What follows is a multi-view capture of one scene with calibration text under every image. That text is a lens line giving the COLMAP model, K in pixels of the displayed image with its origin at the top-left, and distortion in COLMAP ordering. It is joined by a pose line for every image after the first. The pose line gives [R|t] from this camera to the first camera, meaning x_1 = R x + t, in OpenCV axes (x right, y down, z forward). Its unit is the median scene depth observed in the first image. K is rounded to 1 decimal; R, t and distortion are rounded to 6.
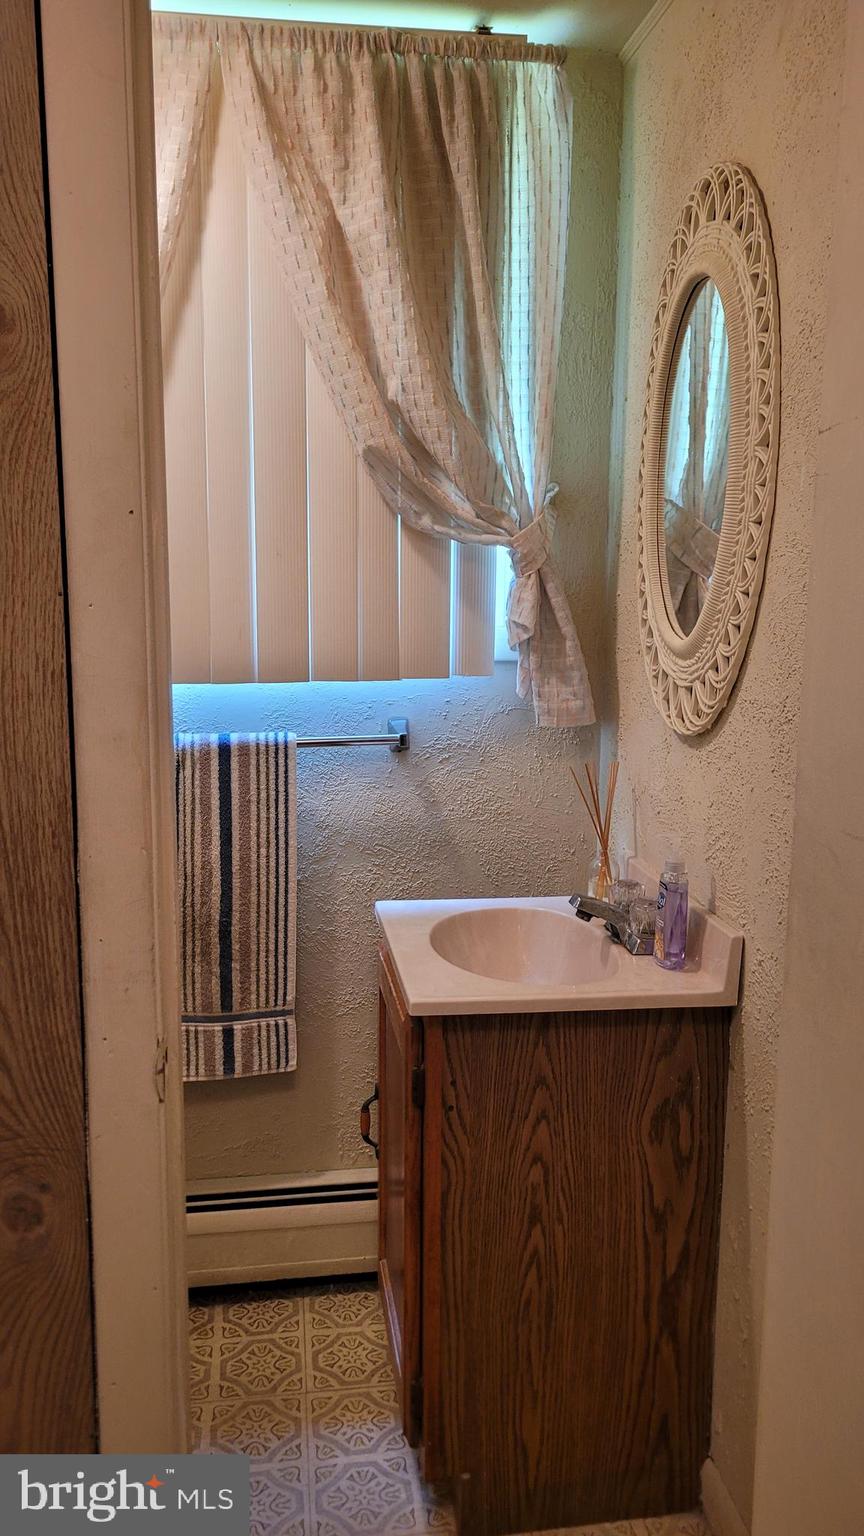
lens RADIAL K [[1100.7, 0, 436.8], [0, 1100.7, 762.9], [0, 0, 1]] dist [0.028026, 0.001413]
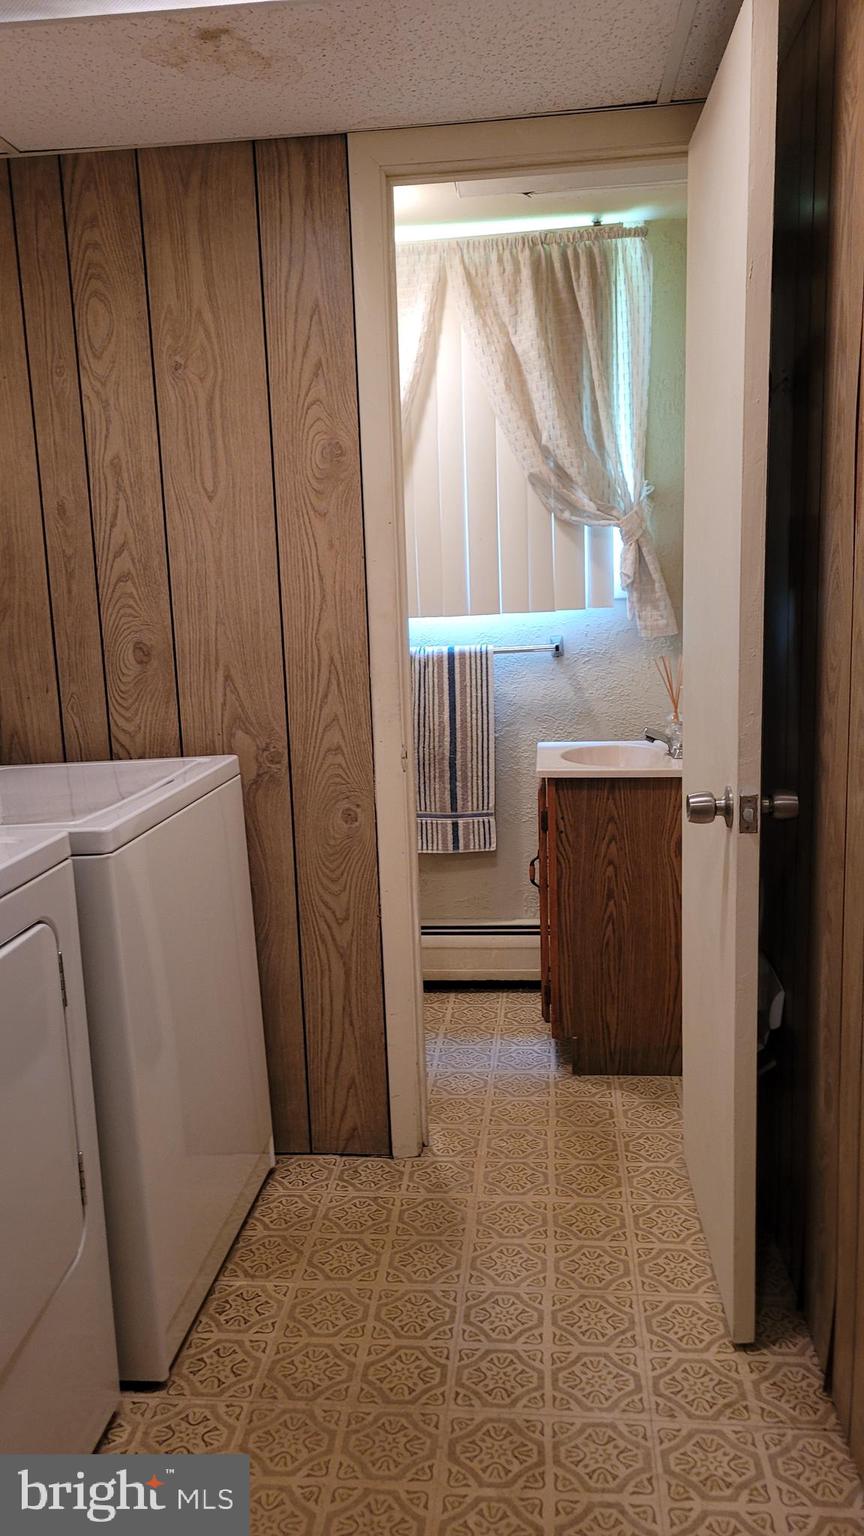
lens RADIAL K [[1100.7, 0, 436.8], [0, 1100.7, 762.9], [0, 0, 1]] dist [0.028026, 0.001413]
pose [[0.968091, -0.002124, -0.250590, 0.222252], [0.004074, 0.999965, 0.007266, 0.147822], [0.250566, -0.008055, 0.968066, -0.687577]]
